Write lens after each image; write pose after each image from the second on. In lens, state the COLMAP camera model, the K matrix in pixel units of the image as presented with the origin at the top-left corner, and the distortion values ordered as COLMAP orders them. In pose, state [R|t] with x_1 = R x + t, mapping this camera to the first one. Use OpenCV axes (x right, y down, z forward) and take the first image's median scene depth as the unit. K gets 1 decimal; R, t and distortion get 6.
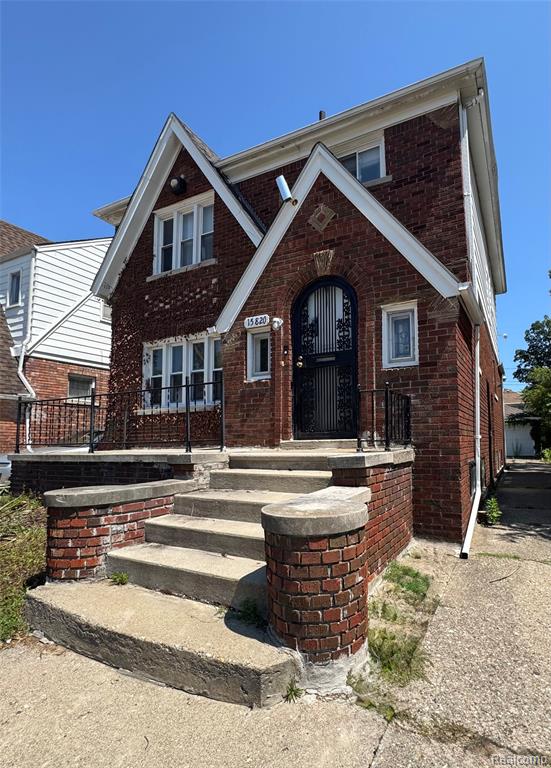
lens RADIAL K [[413.3, 0, 341.8], [0, 413.3, 387.3], [0, 0, 1]] dist [-0.001156, -0.000451]
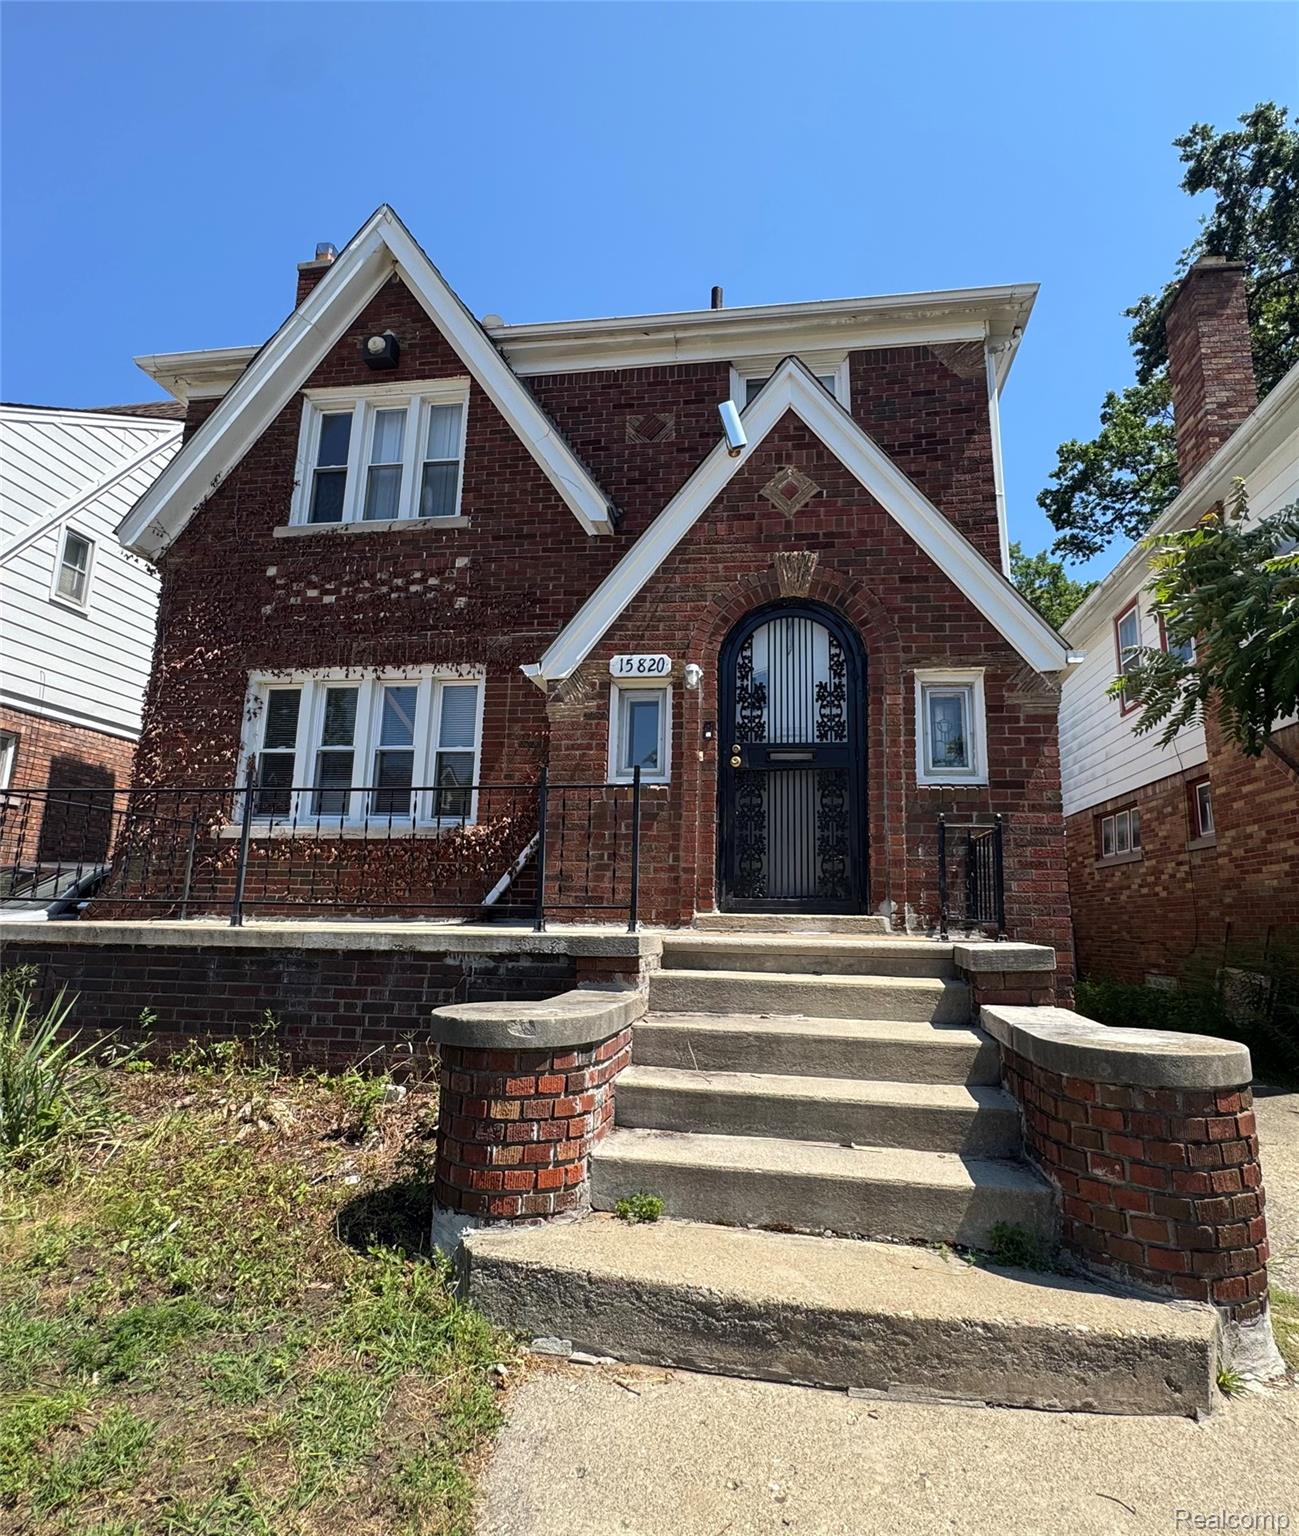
lens RADIAL K [[863.7, 0, 649.5], [0, 863.7, 711.5], [0, 0, 1]] dist [-0.003235, 0.000054]
pose [[0.951721, 0.105146, 0.288394, -0.512501], [-0.073364, 0.990191, -0.118909, 0.017730], [-0.298068, 0.092010, 0.950100, 0.021125]]
